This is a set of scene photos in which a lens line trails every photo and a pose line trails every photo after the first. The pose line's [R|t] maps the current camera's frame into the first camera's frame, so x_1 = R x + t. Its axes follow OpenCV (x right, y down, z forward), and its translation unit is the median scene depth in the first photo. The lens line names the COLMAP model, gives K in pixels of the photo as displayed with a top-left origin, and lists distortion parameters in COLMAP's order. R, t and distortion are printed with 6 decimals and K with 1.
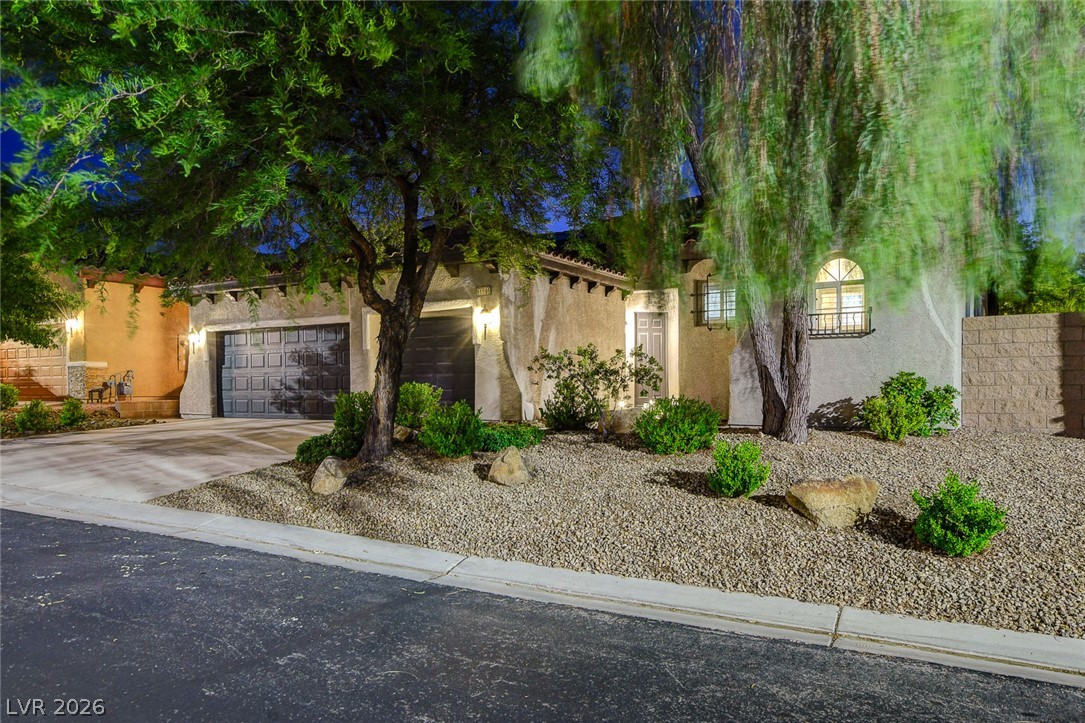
lens RADIAL K [[758.5, 0, 542.5], [0, 758.5, 361.5], [0, 0, 1]] dist [0.005873, 0.001365]
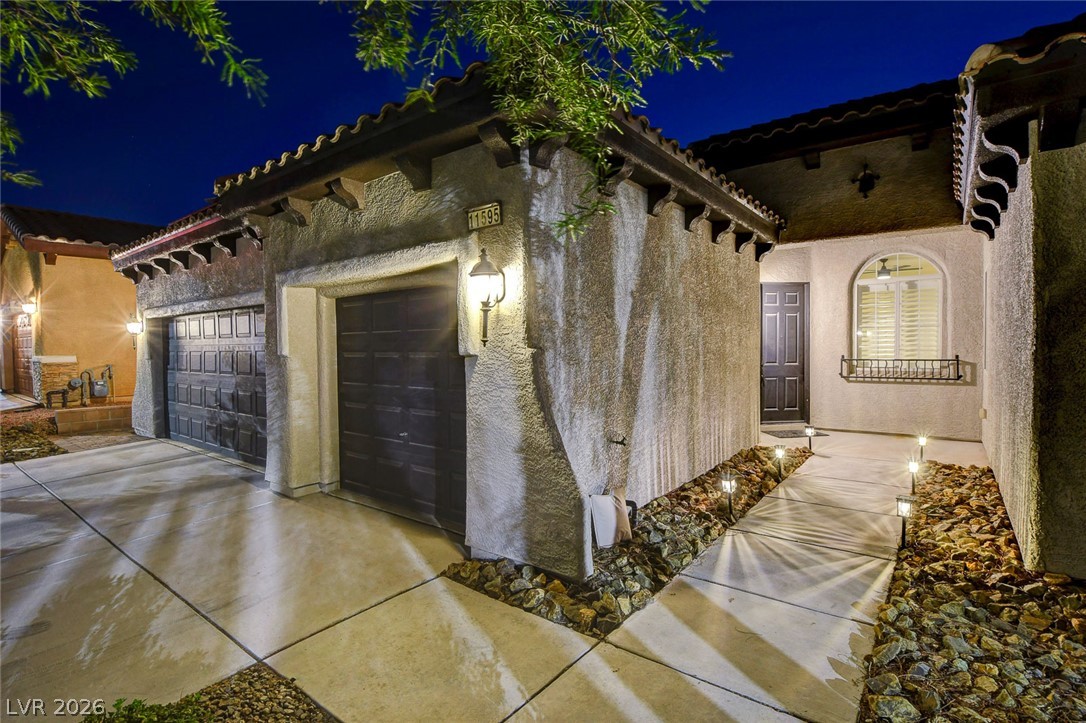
lens RADIAL K [[528.5, 0, 543.0], [0, 528.5, 361.5], [0, 0, 1]] dist [-0.023921, -0.000002]
pose [[0.992740, 0.002332, -0.120254, -0.014983], [0.005309, 0.997988, 0.063177, -0.034139], [0.120160, -0.063357, 0.990731, 0.687121]]
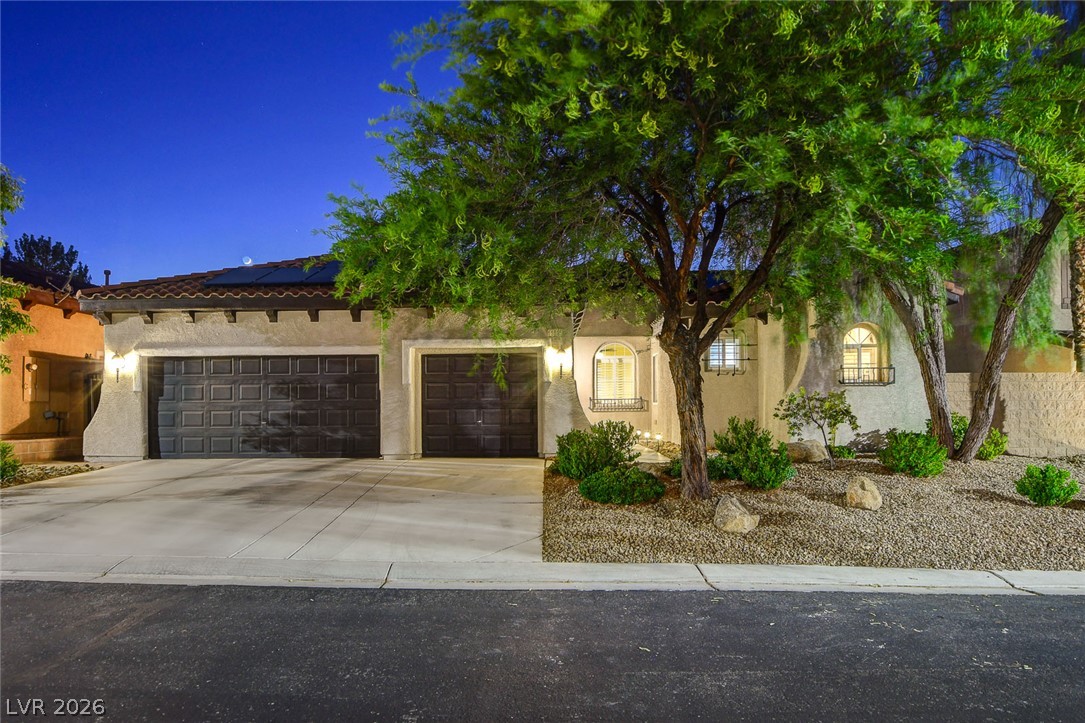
lens RADIAL K [[661.7, 0, 542.5], [0, 661.7, 361.5], [0, 0, 1]] dist [-0.005589, -0.001750]
pose [[0.863454, 0.039320, 0.502893, -0.522332], [-0.015335, 0.998543, -0.051745, -0.003024], [-0.504195, 0.036968, 0.862798, 0.190338]]
